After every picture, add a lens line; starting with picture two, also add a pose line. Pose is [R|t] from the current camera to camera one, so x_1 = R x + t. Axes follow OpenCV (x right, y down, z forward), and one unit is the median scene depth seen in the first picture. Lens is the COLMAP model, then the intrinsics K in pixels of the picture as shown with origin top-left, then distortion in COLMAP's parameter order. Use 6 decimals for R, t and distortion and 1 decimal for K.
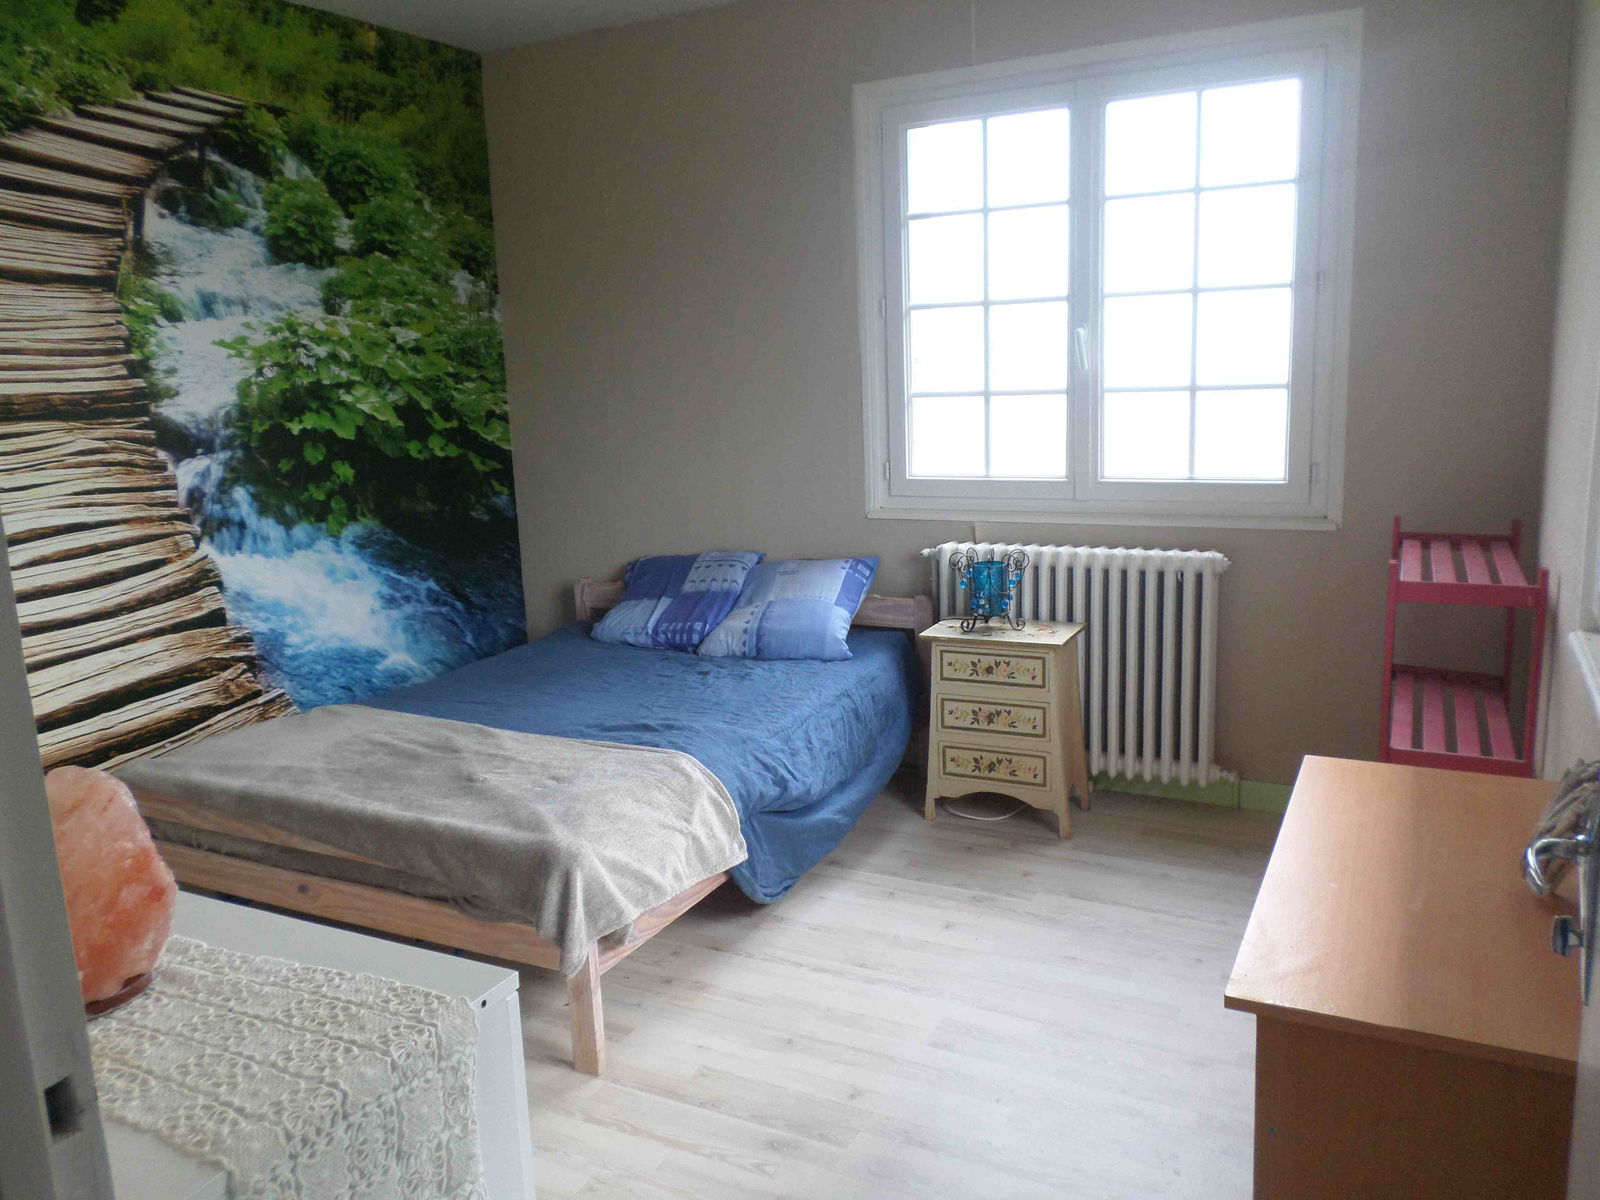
lens RADIAL K [[1223.3, 0, 800.0], [0, 1223.3, 600.0], [0, 0, 1]] dist [-0.003280, -0.017611]
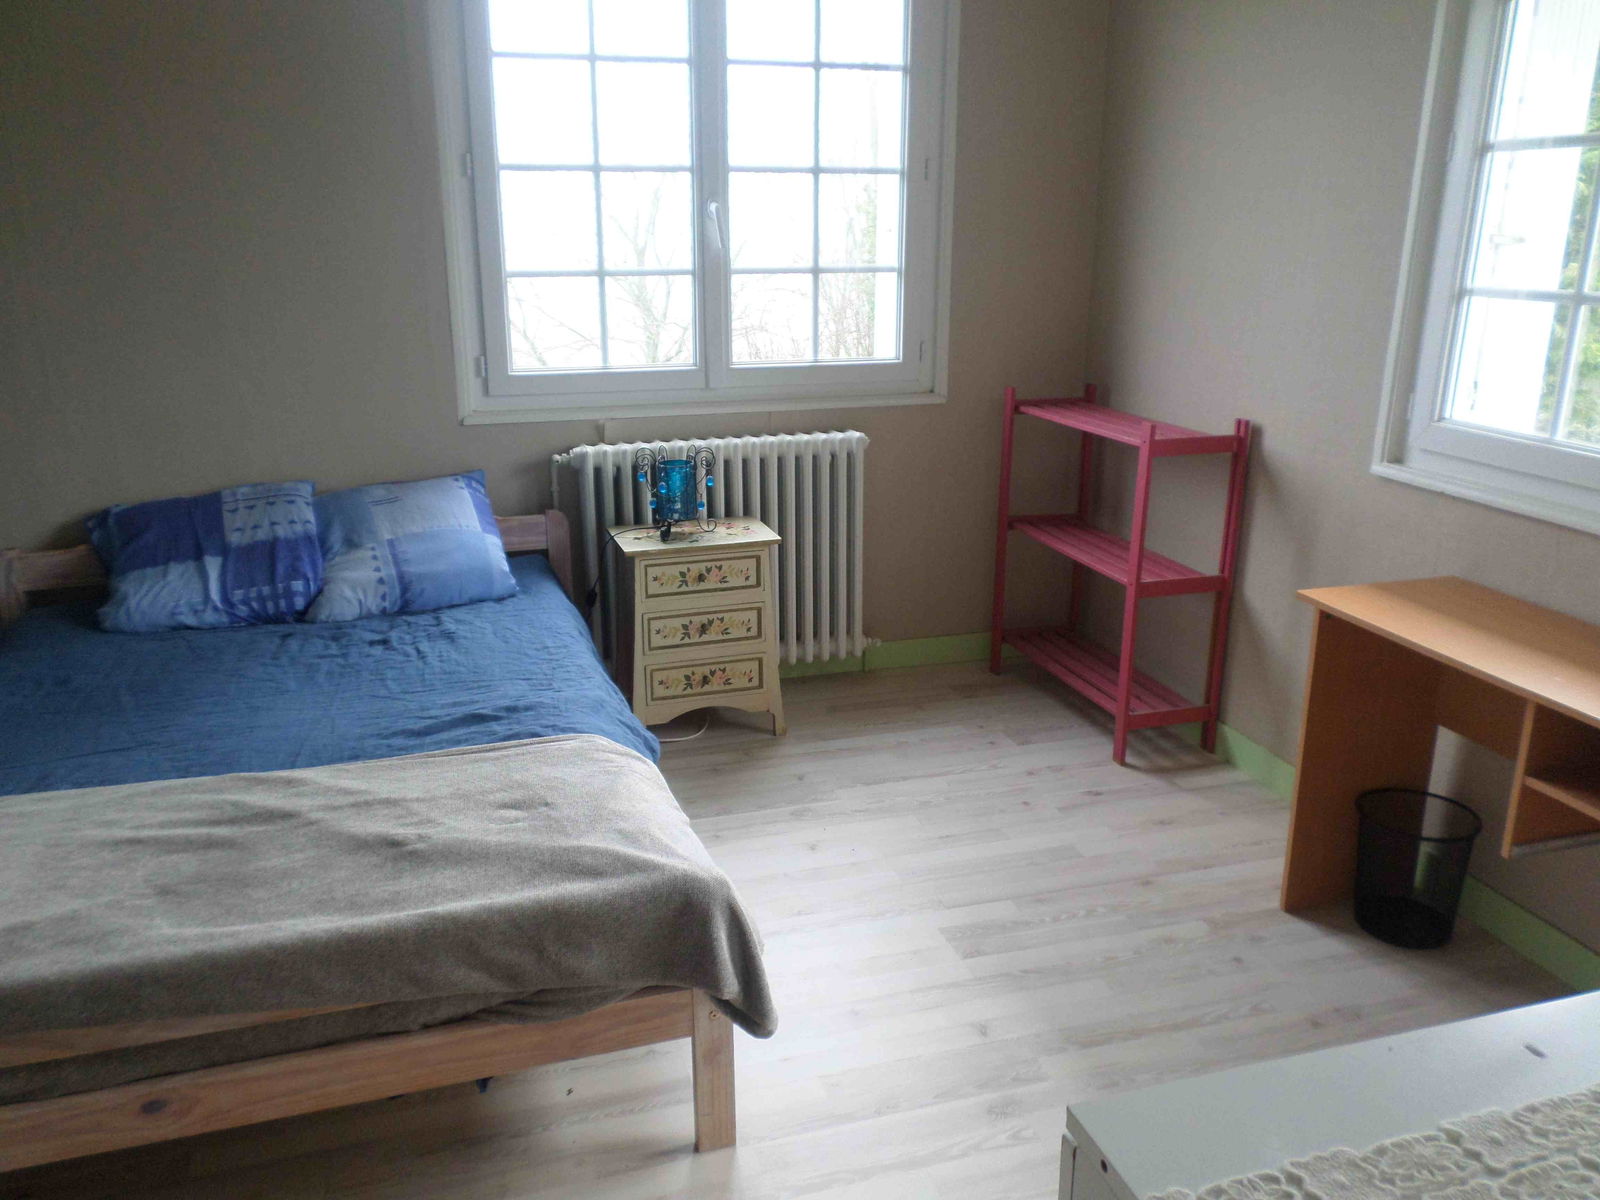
lens RADIAL K [[1223.3, 0, 800.0], [0, 1223.3, 600.0], [0, 0, 1]] dist [-0.003280, -0.017611]
pose [[0.713591, -0.167581, 0.680223, -0.447199], [0.109773, 0.985721, 0.127687, -0.038142], [-0.691909, -0.016446, 0.721798, 0.297480]]
